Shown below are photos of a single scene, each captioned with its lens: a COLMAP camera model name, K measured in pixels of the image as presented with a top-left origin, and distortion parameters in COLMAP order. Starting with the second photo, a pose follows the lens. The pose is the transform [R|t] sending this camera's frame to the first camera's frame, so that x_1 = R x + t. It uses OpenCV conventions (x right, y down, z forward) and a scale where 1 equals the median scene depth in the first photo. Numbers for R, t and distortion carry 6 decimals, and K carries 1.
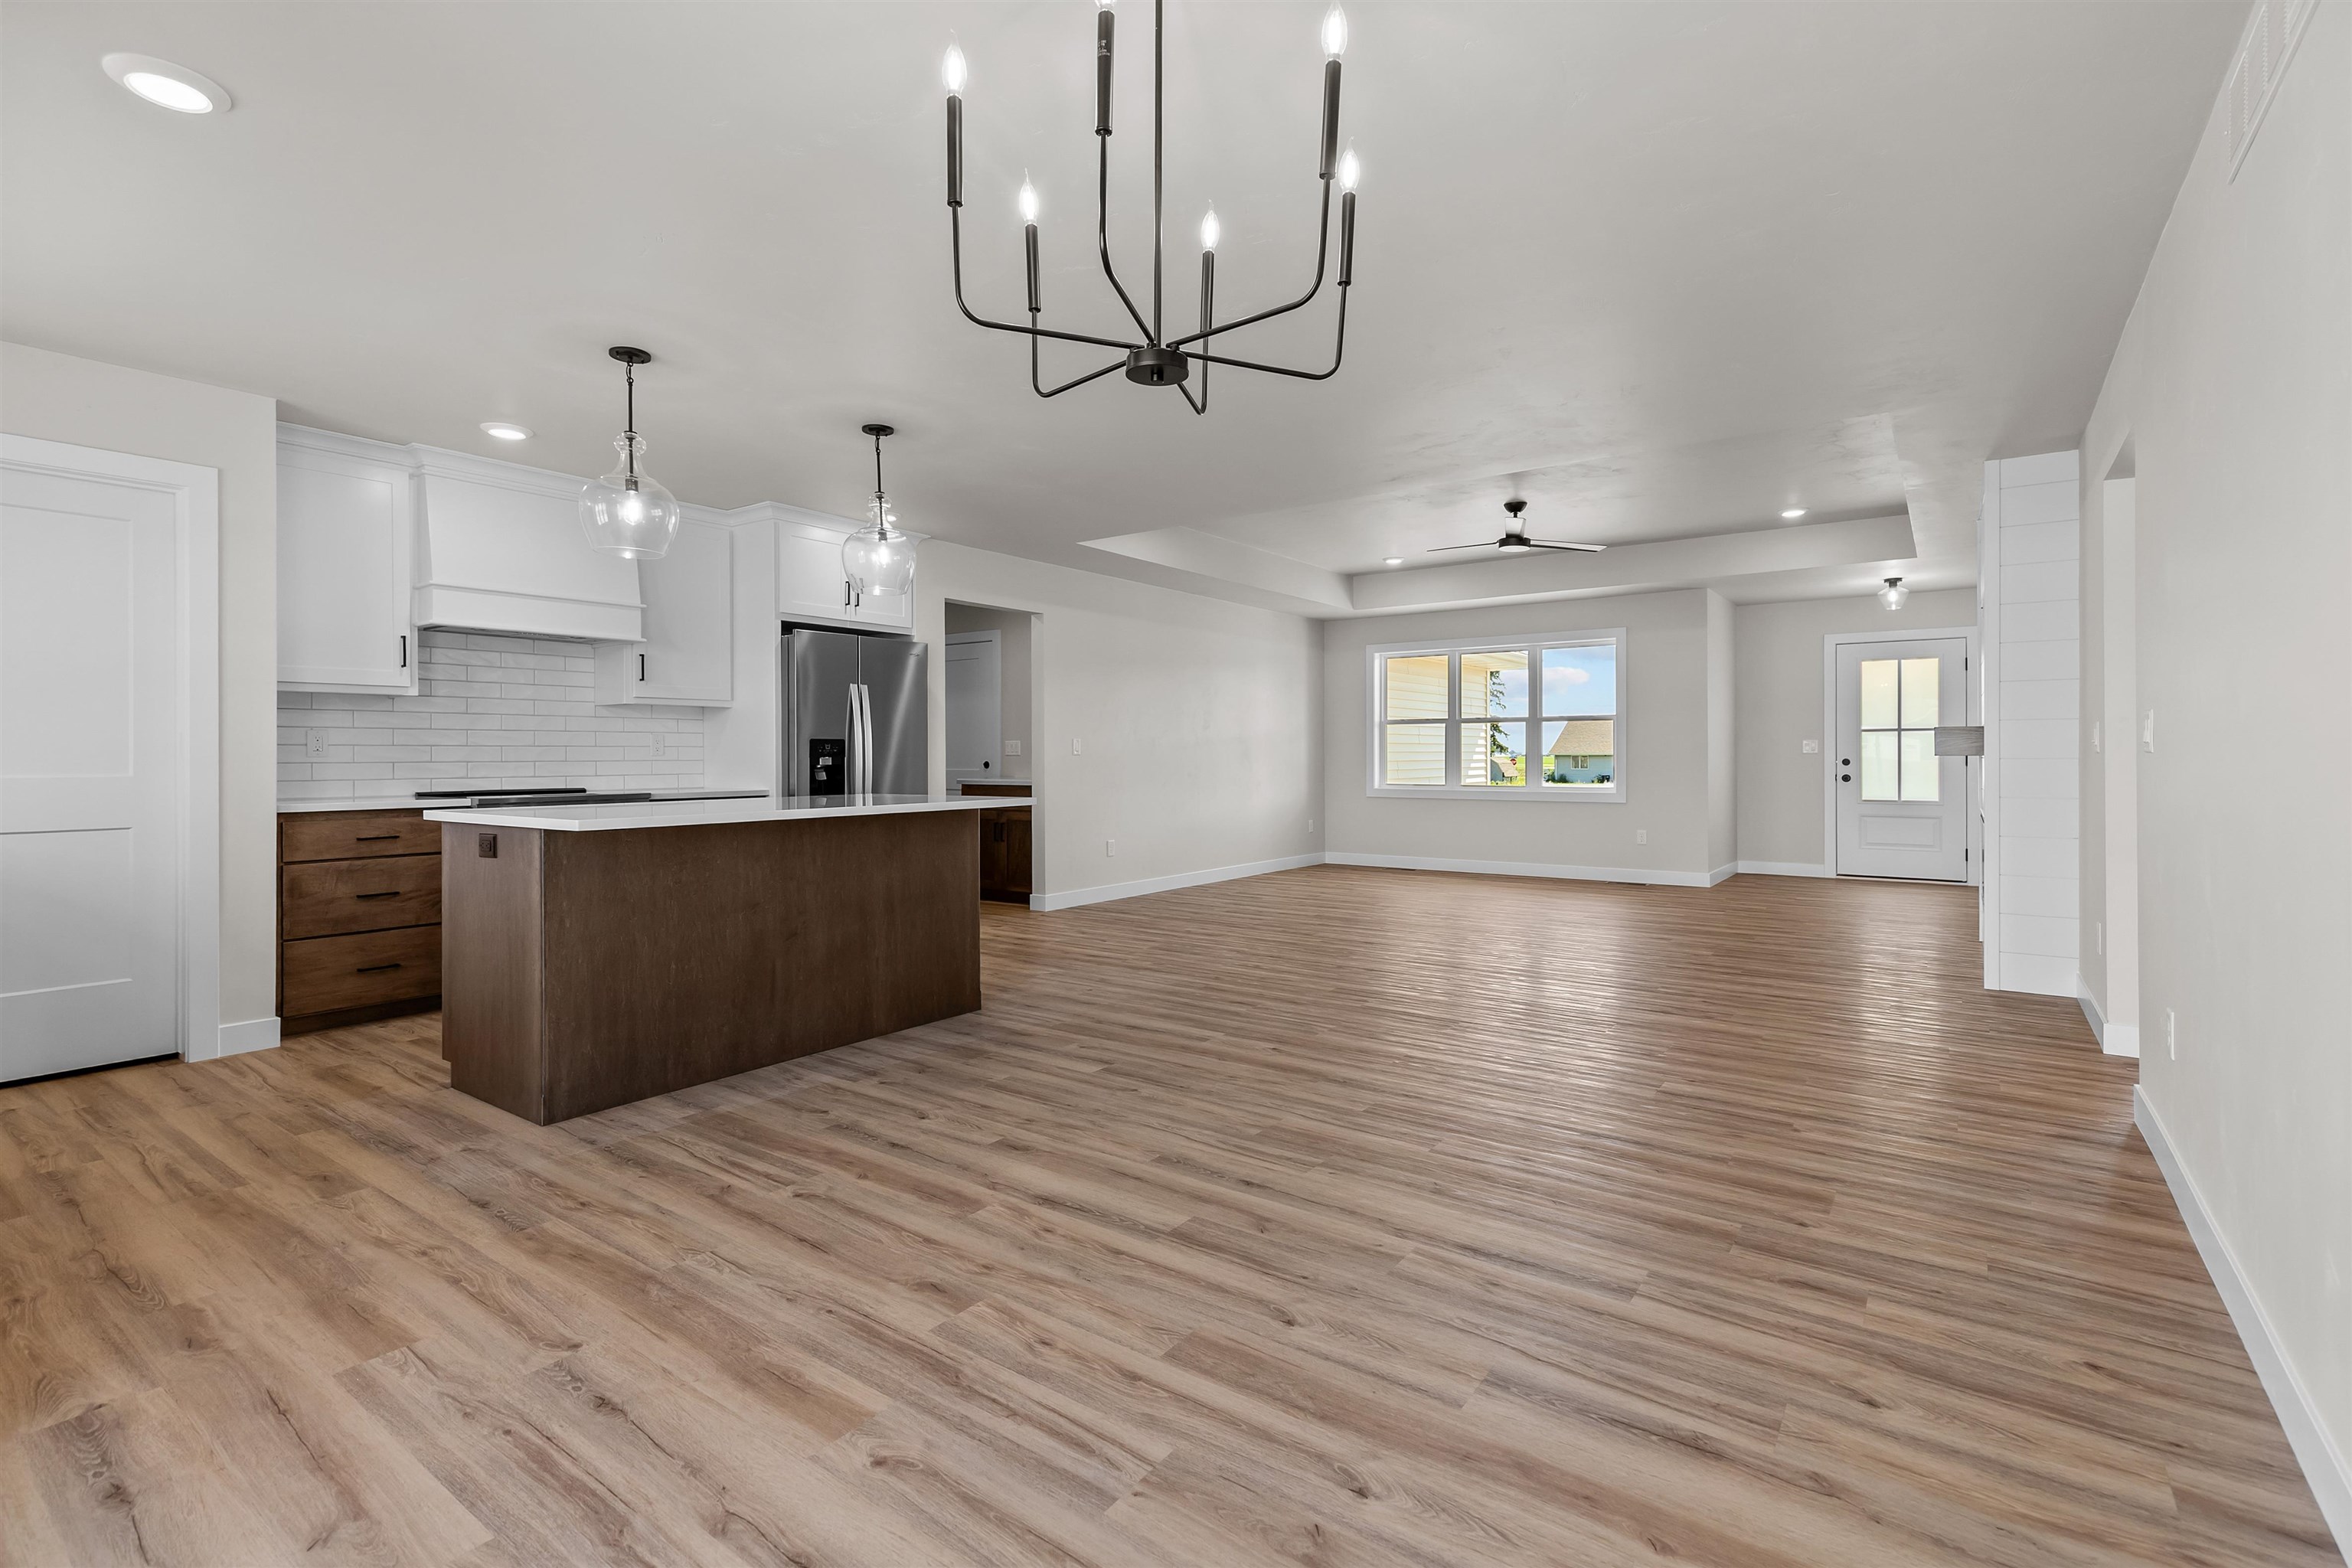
lens RADIAL K [[1071.2, 0, 1178.3], [0, 1071.2, 738.2], [0, 0, 1]] dist [0.007128, -0.000456]
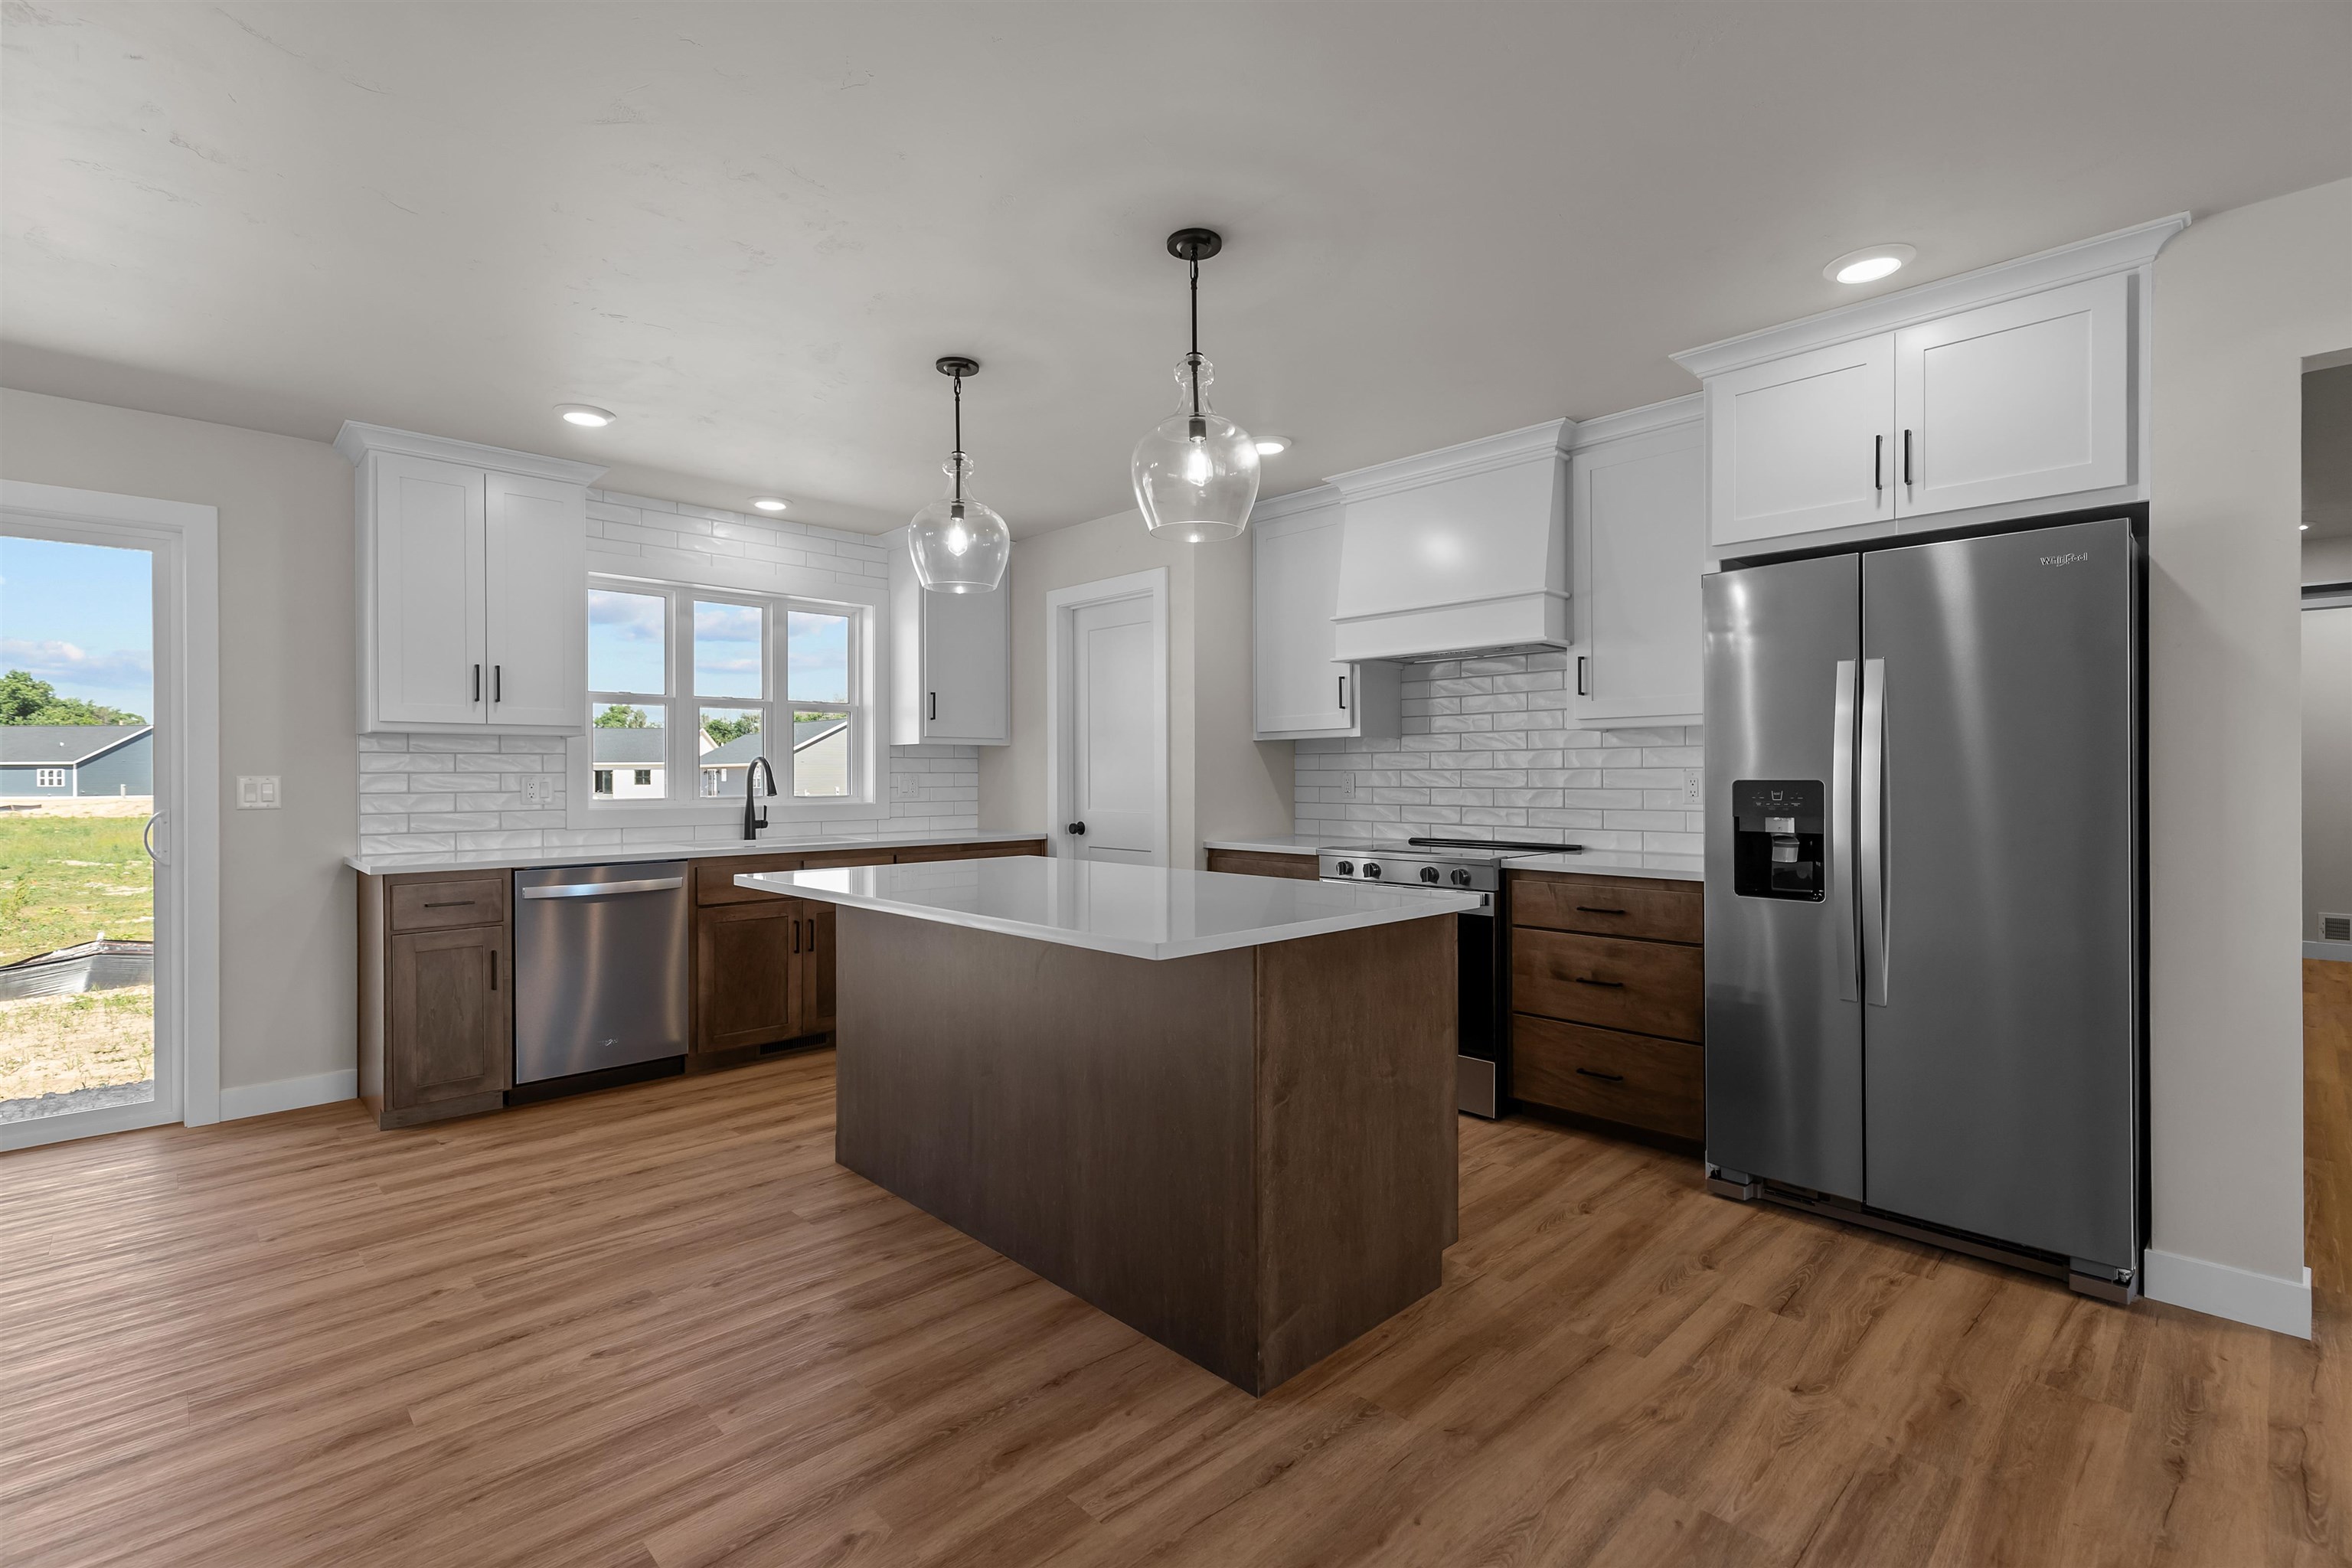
lens RADIAL K [[1061.2, 0, 1176.2], [0, 1061.2, 774.1], [0, 0, 1]] dist [0.008082, -0.000237]
pose [[-0.176310, 0.003054, -0.984330, 0.269388], [0.019089, 0.999818, -0.000317, -0.009812], [0.984150, -0.018846, -0.176336, 1.078866]]
